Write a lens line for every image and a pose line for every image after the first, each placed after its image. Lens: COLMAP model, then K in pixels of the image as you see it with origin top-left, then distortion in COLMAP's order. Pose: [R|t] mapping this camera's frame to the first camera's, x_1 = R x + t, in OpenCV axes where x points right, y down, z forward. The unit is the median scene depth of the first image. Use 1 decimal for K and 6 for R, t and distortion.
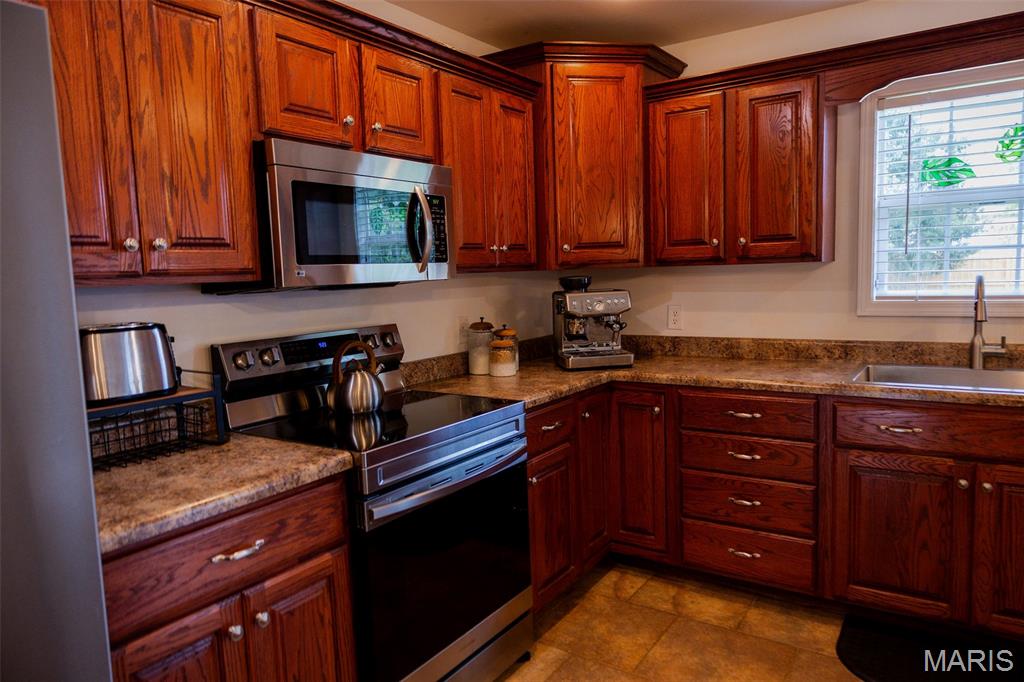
lens RADIAL K [[677.5, 0, 509.2], [0, 677.5, 343.5], [0, 0, 1]] dist [0.000662, -0.002915]
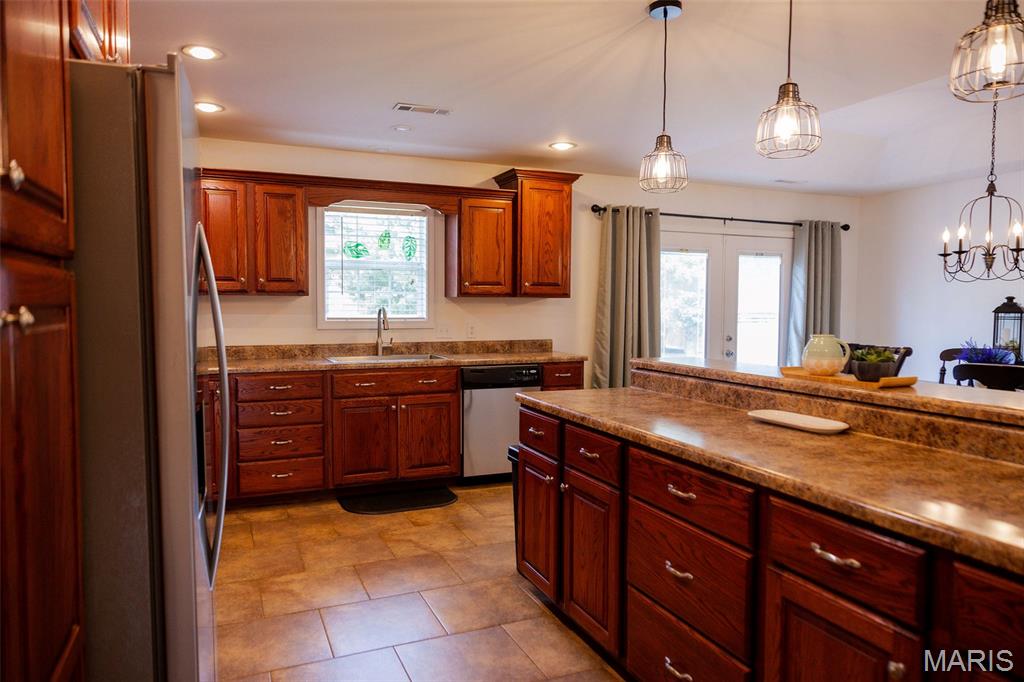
lens RADIAL K [[677.5, 0, 514.2], [0, 677.5, 341.8], [0, 0, 1]] dist [0.000662, -0.002915]
pose [[0.528703, -0.006493, 0.848782, -0.733924], [0.063419, 0.997478, -0.031873, 0.083873], [-0.846434, 0.070680, 0.527781, -0.333694]]
